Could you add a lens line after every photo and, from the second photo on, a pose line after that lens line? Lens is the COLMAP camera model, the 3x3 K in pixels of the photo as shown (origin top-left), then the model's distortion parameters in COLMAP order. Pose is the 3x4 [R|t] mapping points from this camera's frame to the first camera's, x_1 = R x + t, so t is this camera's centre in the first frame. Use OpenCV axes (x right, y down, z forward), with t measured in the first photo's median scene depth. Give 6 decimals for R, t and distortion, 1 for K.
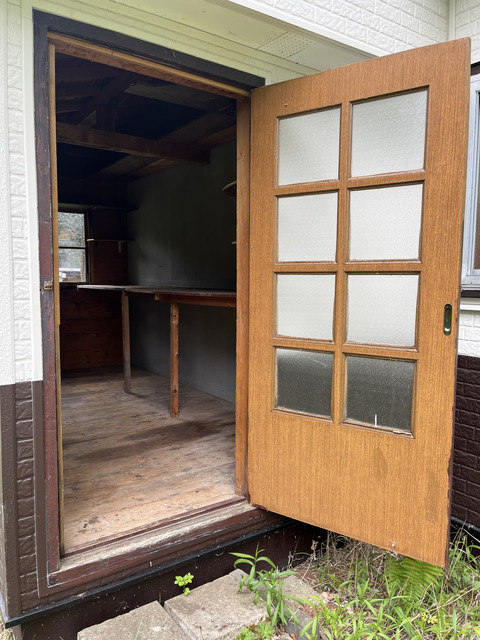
lens RADIAL K [[491.8, 0, 242.5], [0, 491.8, 316.5], [0, 0, 1]] dist [0.052595, -0.045385]
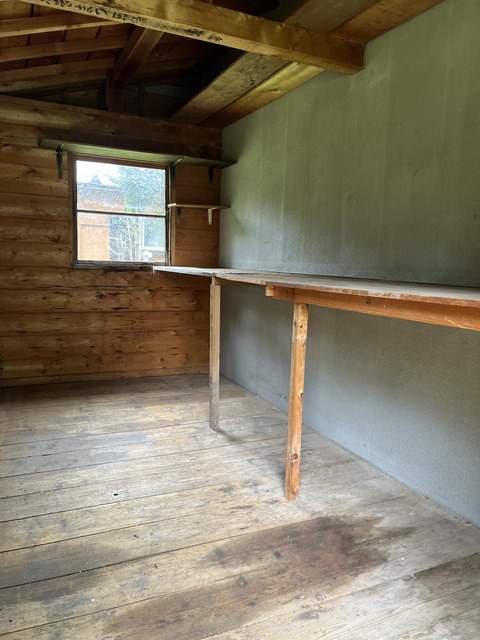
lens RADIAL K [[491.8, 0, 238.3], [0, 491.8, 320.1], [0, 0, 1]] dist [0.052595, -0.045385]
pose [[0.983400, 0.047906, -0.175015, -0.096165], [-0.040781, 0.998195, 0.044085, -0.026317], [0.176811, -0.036216, 0.983578, 0.377248]]
